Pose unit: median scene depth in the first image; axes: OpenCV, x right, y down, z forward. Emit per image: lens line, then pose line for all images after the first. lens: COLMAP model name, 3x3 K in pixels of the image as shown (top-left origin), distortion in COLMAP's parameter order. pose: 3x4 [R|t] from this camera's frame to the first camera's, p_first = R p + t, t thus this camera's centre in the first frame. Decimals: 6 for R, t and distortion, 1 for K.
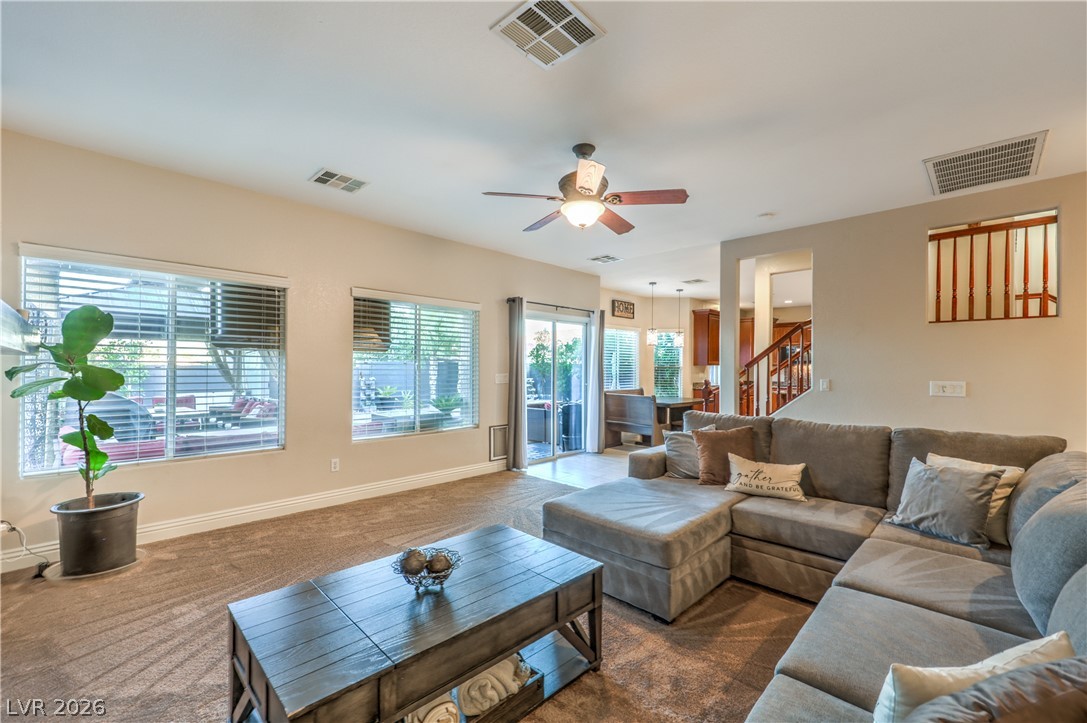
lens RADIAL K [[447.1, 0, 540.1], [0, 447.1, 359.9], [0, 0, 1]] dist [0.002759, -0.000431]
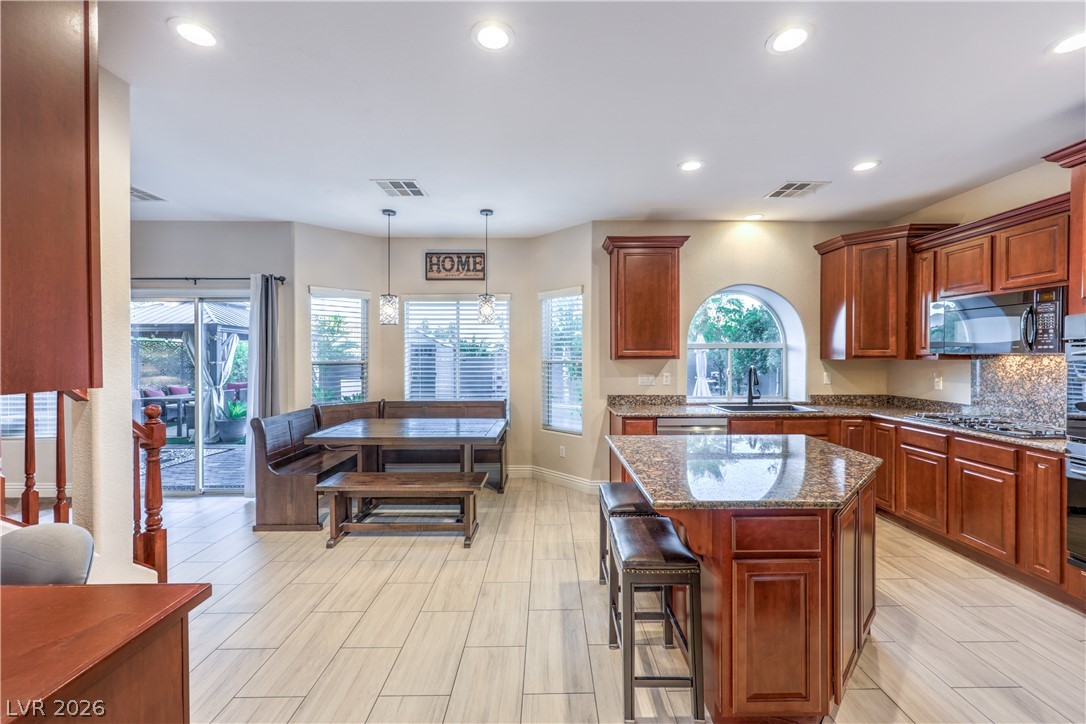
lens RADIAL K [[446.6, 0, 546.8], [0, 446.6, 357.8], [0, 0, 1]] dist [0.002759, -0.000431]
pose [[0.709150, -0.013969, -0.704919, 0.777255], [0.018351, 0.999831, -0.001351, 0.012687], [0.704818, -0.011978, 0.709287, 0.751312]]
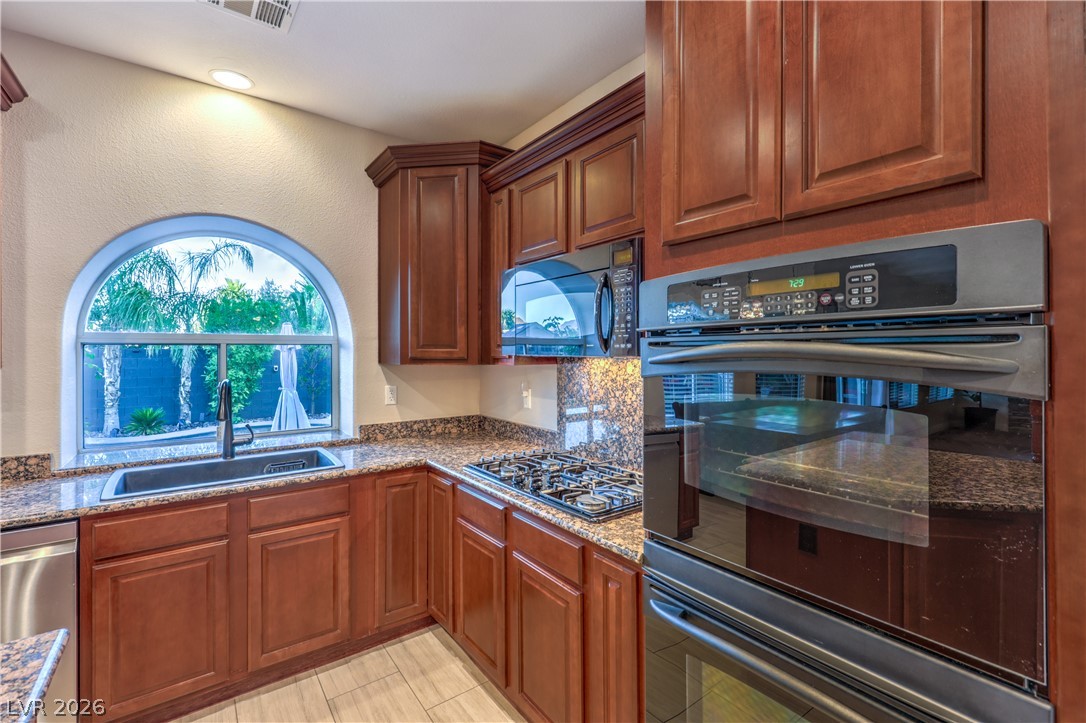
lens RADIAL K [[476.6, 0, 563.1], [0, 476.6, 347.6], [0, 0, 1]] dist [-0.011013, -0.000582]
pose [[0.991080, -0.020456, -0.131687, 0.809401], [0.020428, 0.999790, -0.001564, 0.011531], [0.131691, -0.001140, 0.991290, 1.072700]]
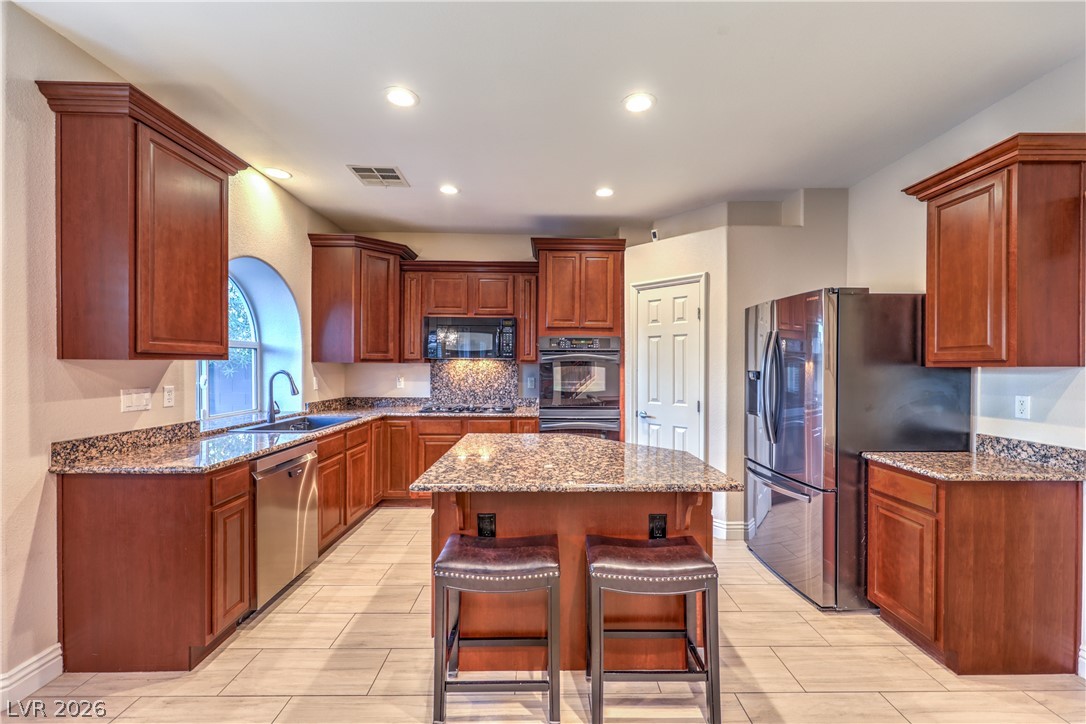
lens RADIAL K [[446.6, 0, 547.5], [0, 446.6, 369.2], [0, 0, 1]] dist [0.002759, -0.000431]
pose [[0.702001, -0.019326, 0.711913, 0.436730], [0.001748, 0.999675, 0.025413, 0.015287], [-0.712174, -0.016596, 0.701807, 0.851482]]
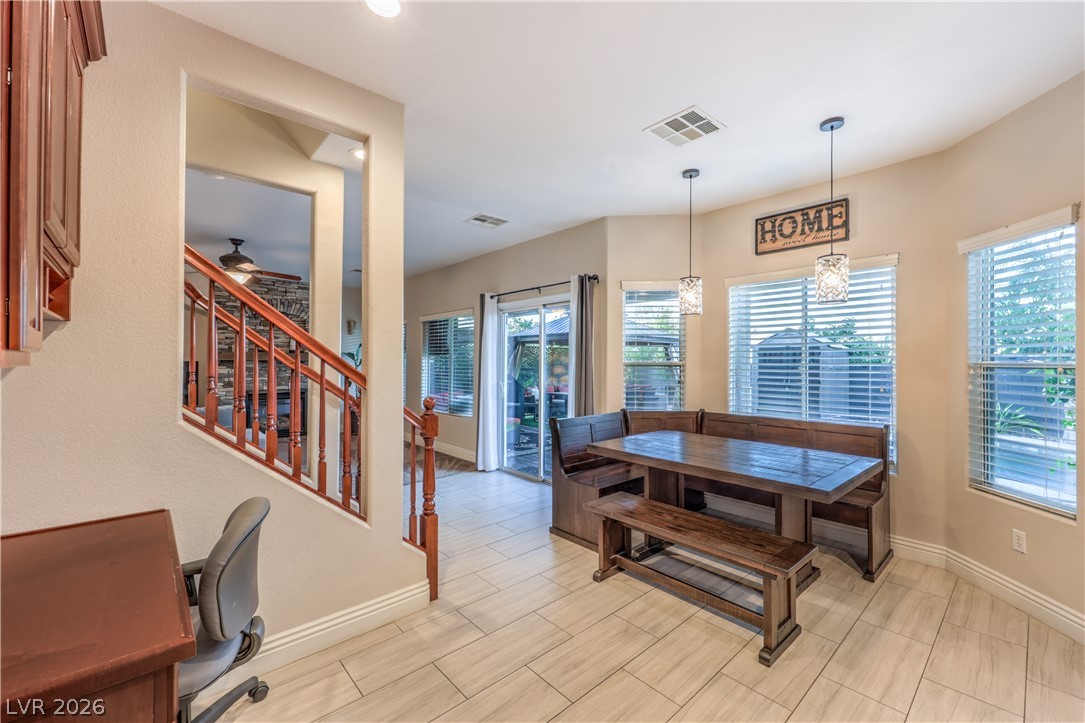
lens RADIAL K [[446.2, 0, 543.7], [0, 446.2, 357.1], [0, 0, 1]] dist [0.002759, -0.000431]
pose [[-0.051075, -0.027384, -0.998319, 0.690407], [0.003542, 0.999613, -0.027601, 0.019855], [0.998689, -0.004946, -0.050958, 0.885609]]
